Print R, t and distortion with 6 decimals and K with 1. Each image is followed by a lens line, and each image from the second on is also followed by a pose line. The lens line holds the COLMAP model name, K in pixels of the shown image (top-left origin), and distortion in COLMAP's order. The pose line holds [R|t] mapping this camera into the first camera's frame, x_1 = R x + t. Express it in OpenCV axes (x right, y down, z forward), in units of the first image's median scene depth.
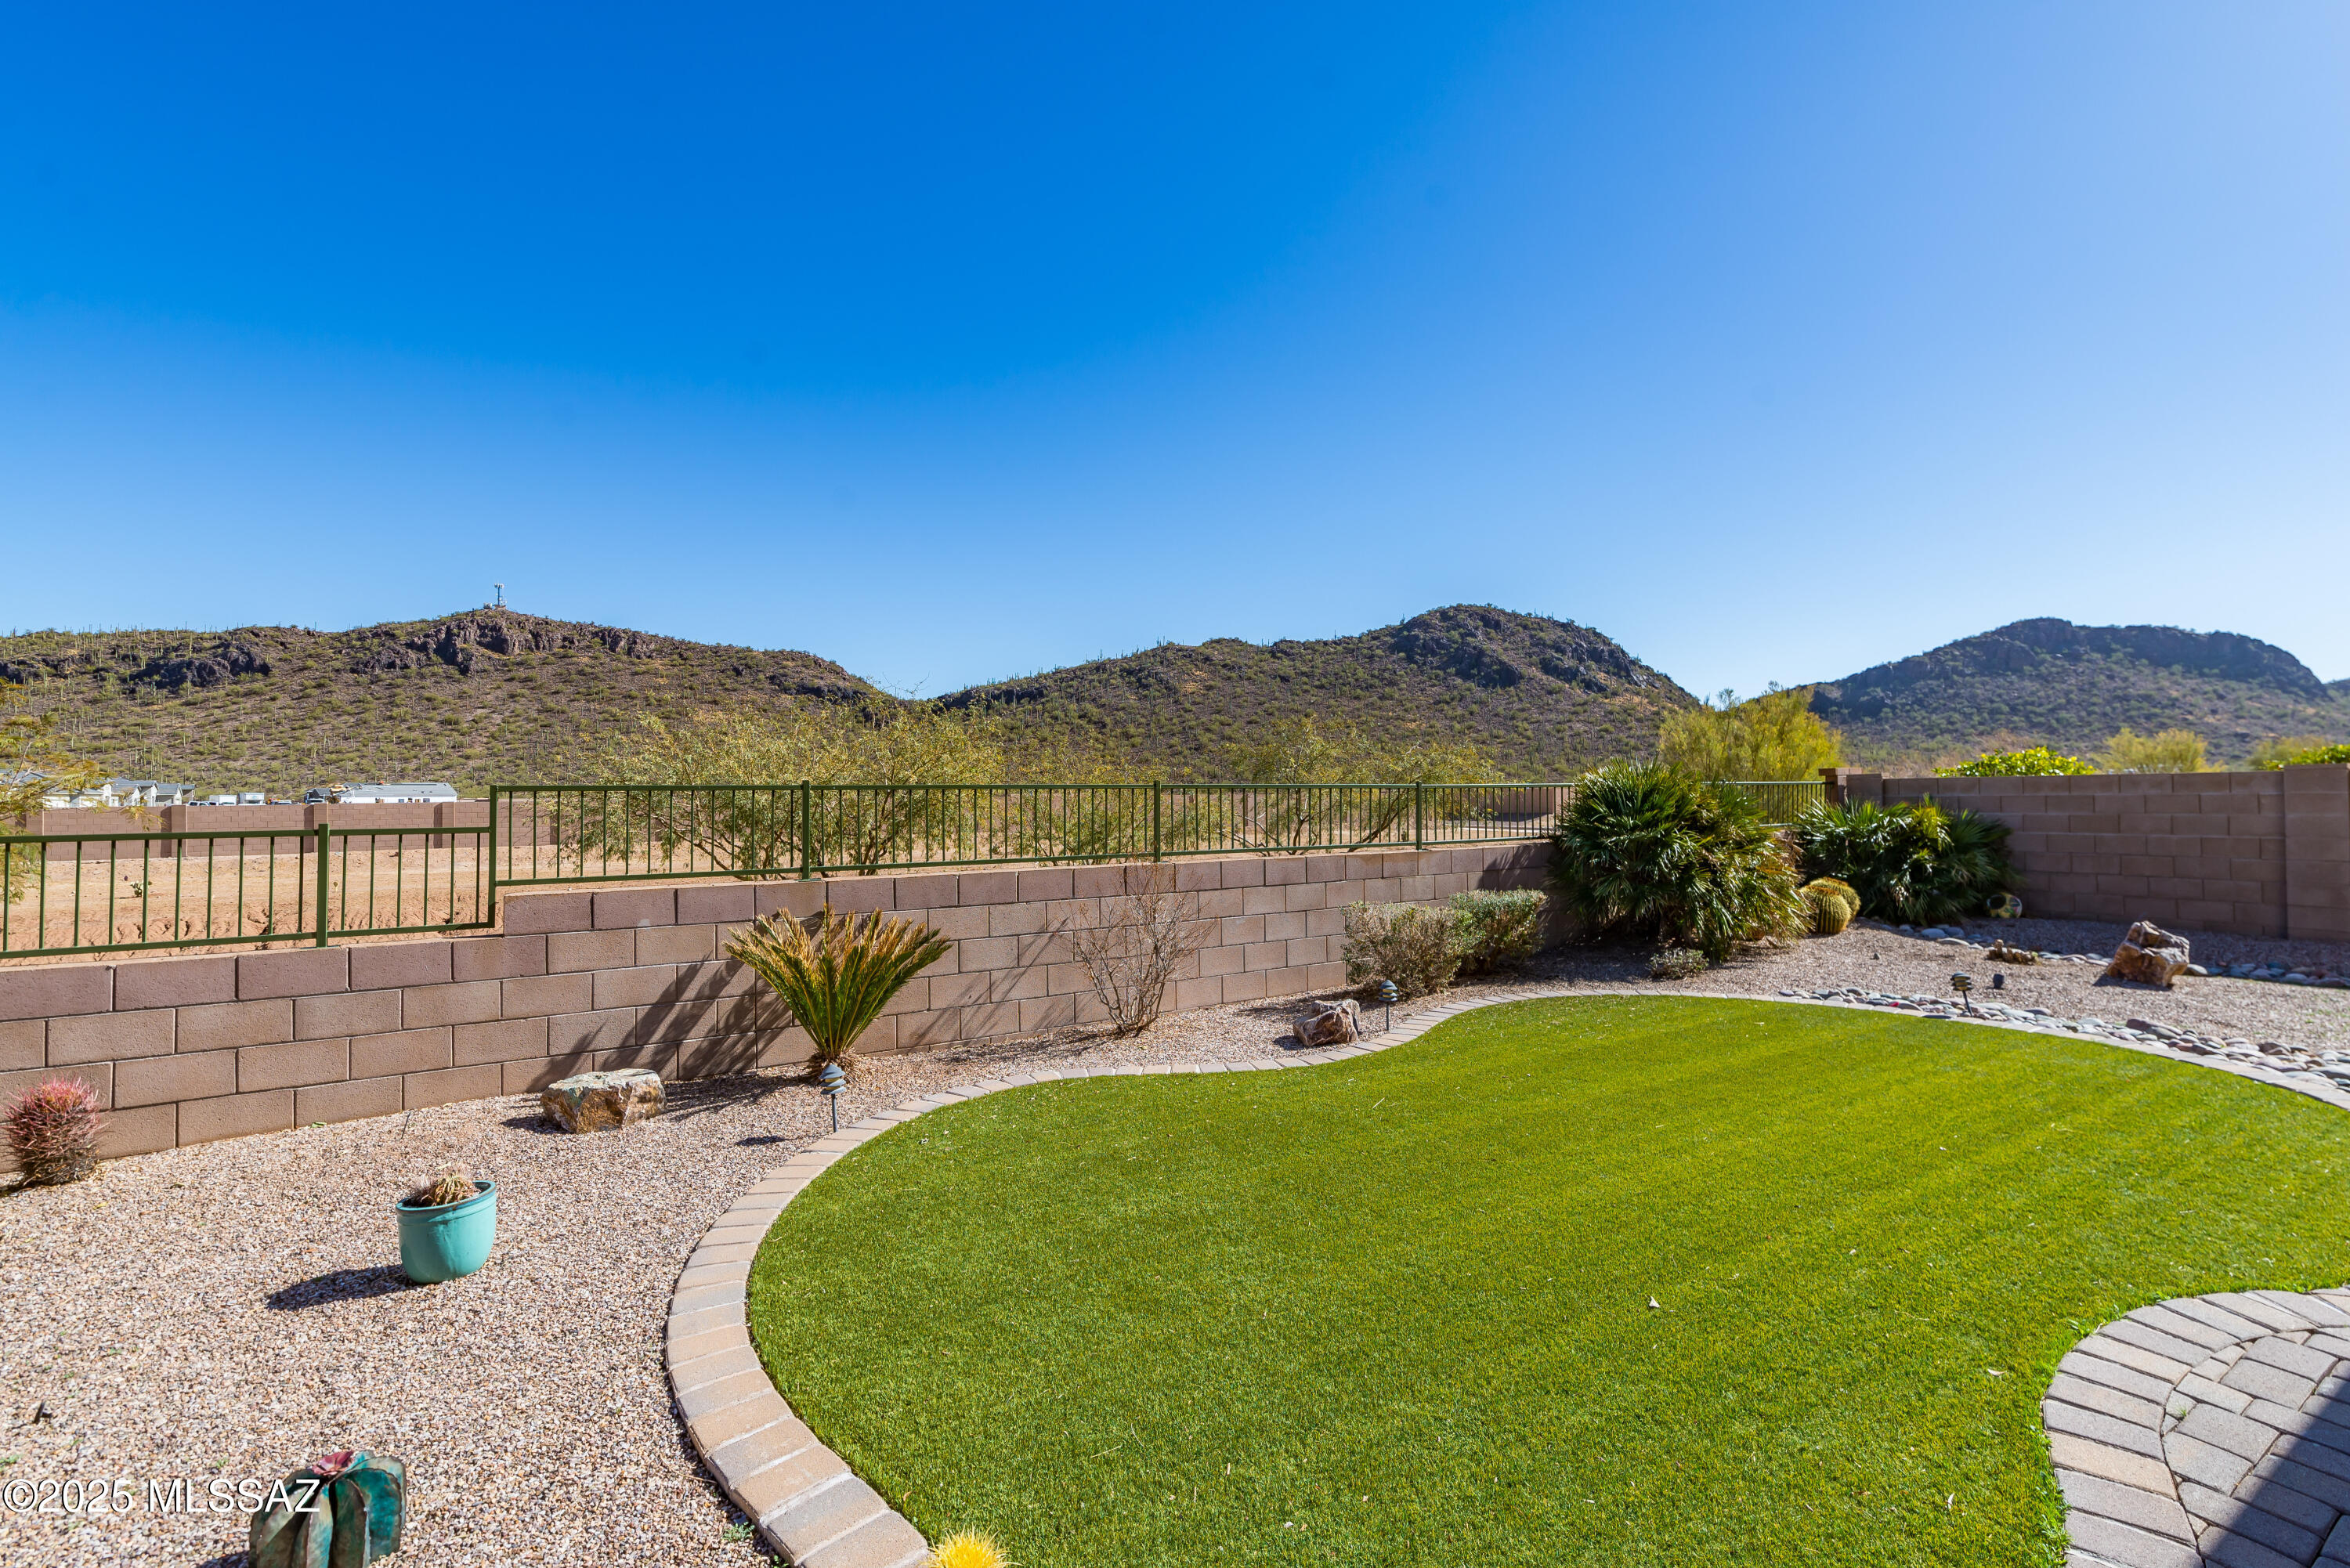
lens RADIAL K [[1009.3, 0, 1201.3], [0, 1009.3, 783.1], [0, 0, 1]] dist [0.002852, -0.000911]
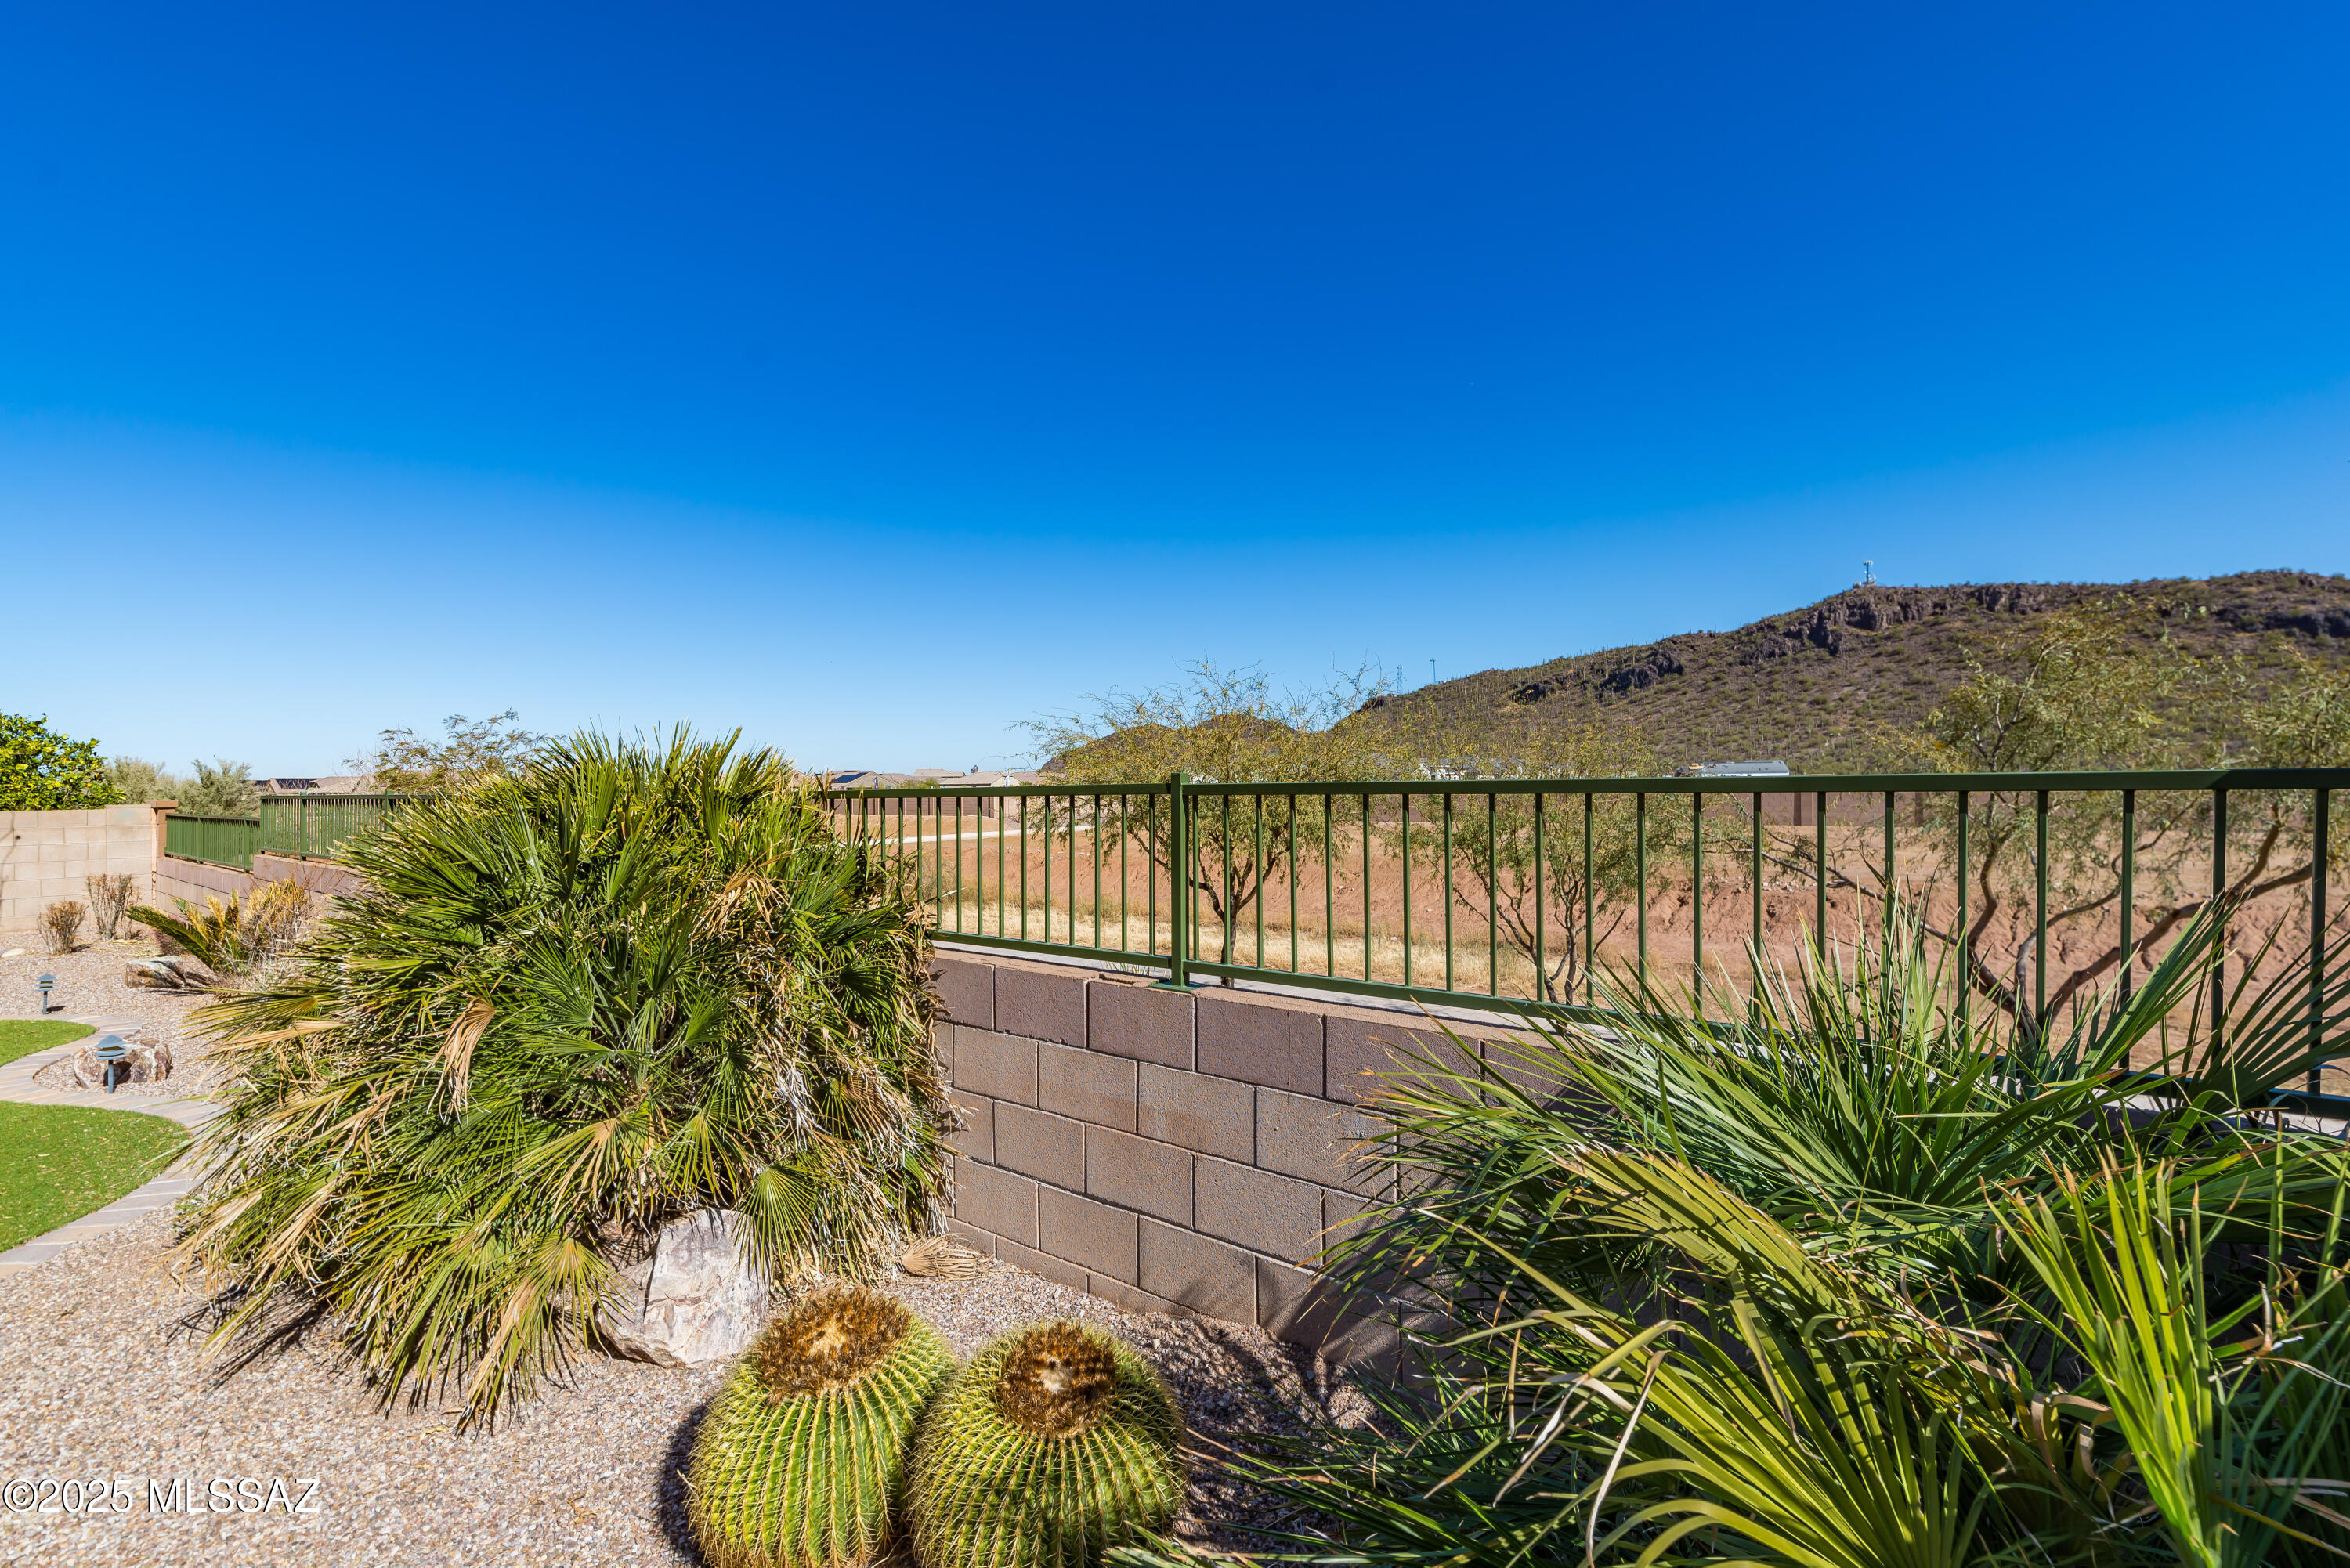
lens RADIAL K [[1009.3, 0, 1210.7], [0, 1009.3, 792.1], [0, 0, 1]] dist [0.002852, -0.000911]
pose [[0.350002, 0.012825, -0.936661, 1.032312], [0.018986, 0.999604, 0.020781, -0.005446], [0.936556, -0.025057, 0.349620, 1.260488]]
